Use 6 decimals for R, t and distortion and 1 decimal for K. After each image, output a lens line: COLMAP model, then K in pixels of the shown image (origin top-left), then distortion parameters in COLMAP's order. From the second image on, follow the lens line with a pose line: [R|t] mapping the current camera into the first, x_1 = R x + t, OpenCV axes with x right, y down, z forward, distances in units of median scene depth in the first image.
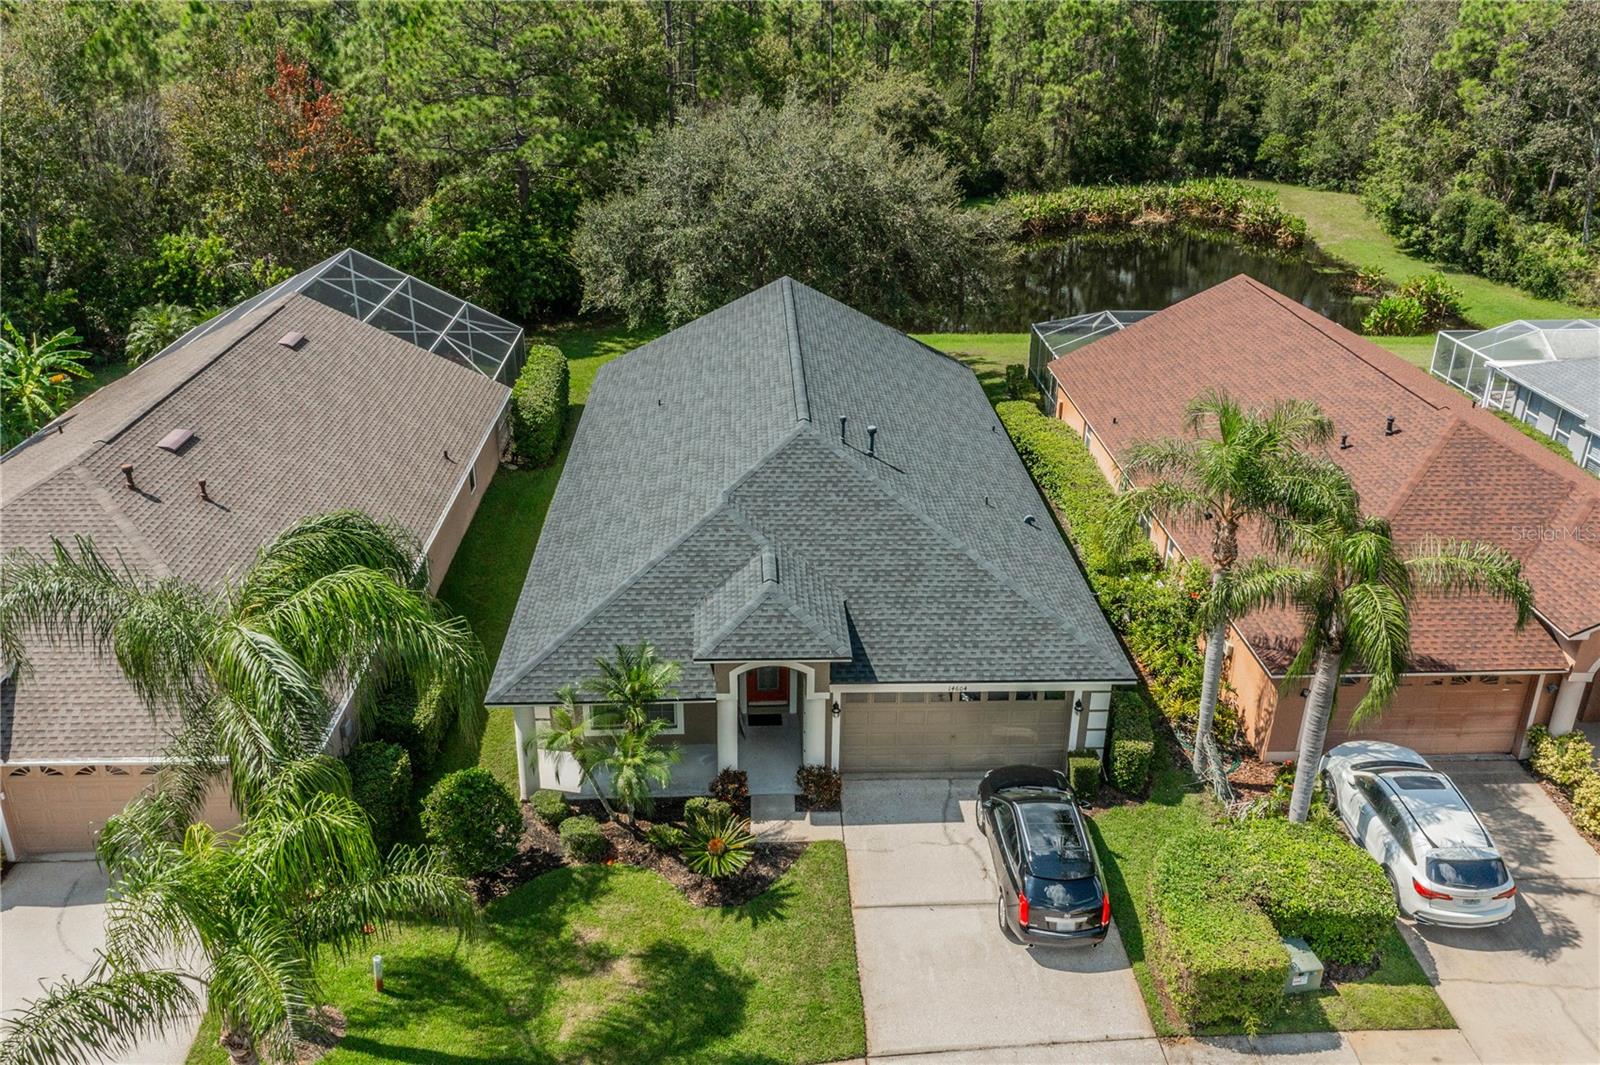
lens RADIAL K [[1286.4, 0, 800.0], [0, 1286.4, 532.5], [0, 0, 1]] dist [0.015045, 0.003633]
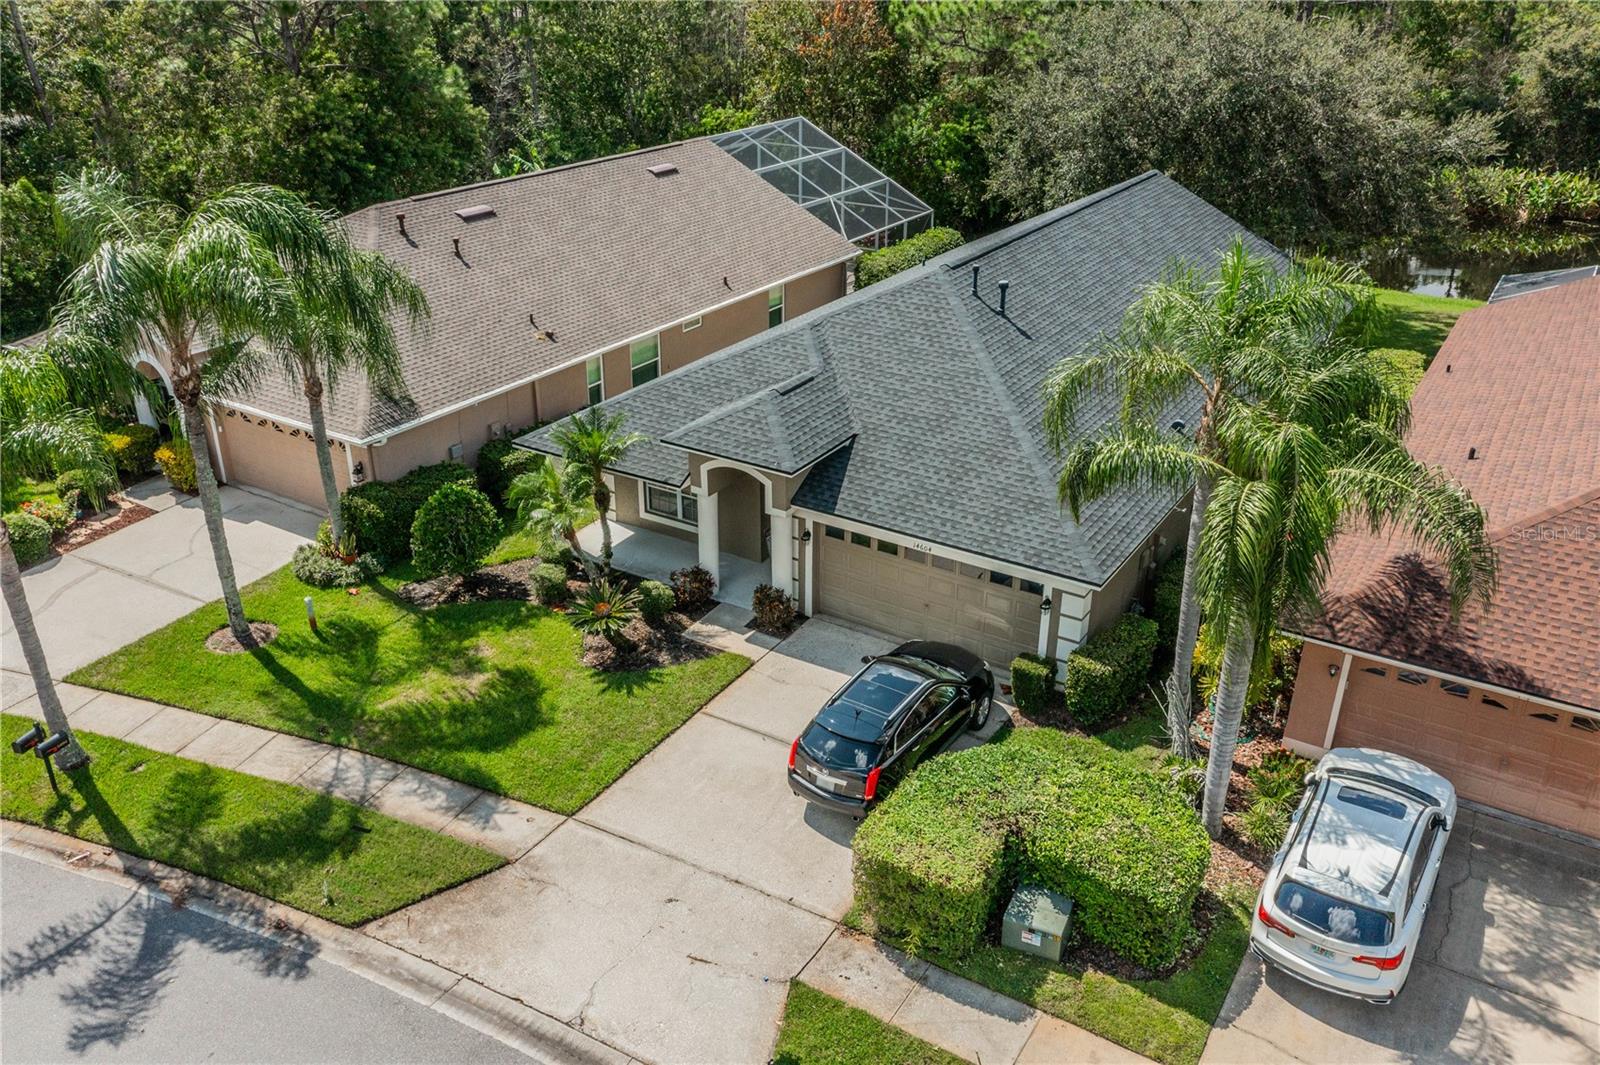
lens RADIAL K [[1247.1, 0, 800.0], [0, 1247.1, 532.5], [0, 0, 1]] dist [0.011945, 0.002974]
pose [[0.824696, 0.241873, -0.511246, 0.502154], [-0.231999, 0.969062, 0.084230, 0.057630], [0.515803, 0.049144, 0.855297, 0.205585]]
